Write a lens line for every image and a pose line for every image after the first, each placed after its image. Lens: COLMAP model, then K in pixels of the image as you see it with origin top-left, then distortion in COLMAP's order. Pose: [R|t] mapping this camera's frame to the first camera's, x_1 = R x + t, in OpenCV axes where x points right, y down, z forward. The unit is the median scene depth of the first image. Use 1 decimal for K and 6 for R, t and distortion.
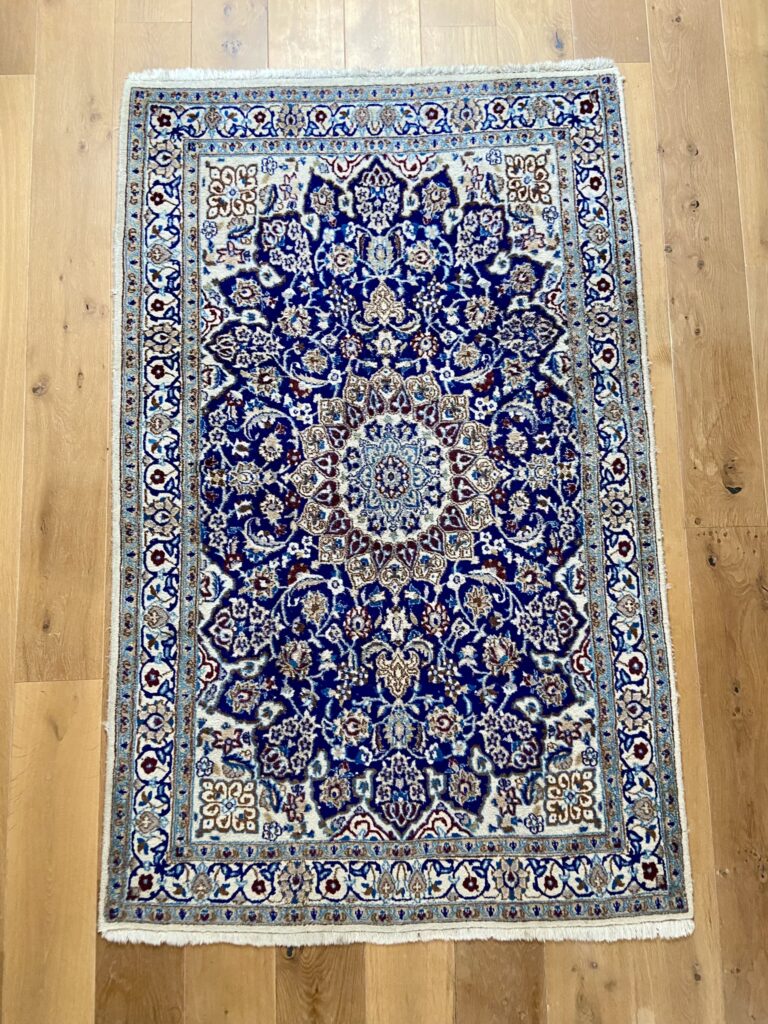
lens RADIAL K [[779.1, 0, 381.9], [0, 779.1, 511.7], [0, 0, 1]] dist [0.094217, -0.112706]
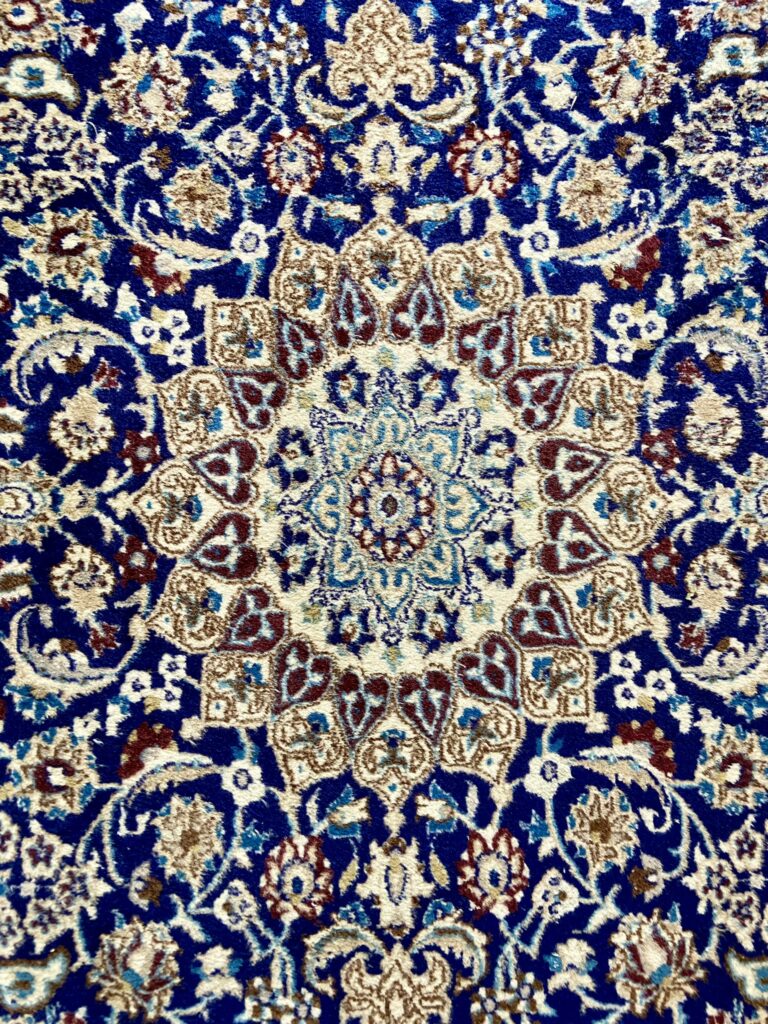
lens RADIAL K [[779.1, 0, 387.4], [0, 779.1, 507.4], [0, 0, 1]] dist [0.094217, -0.112706]
pose [[0.999355, 0.020842, 0.029245, -0.000941], [-0.017103, 0.992293, -0.122725, 0.004488], [-0.031577, 0.122145, 0.992010, 0.607657]]
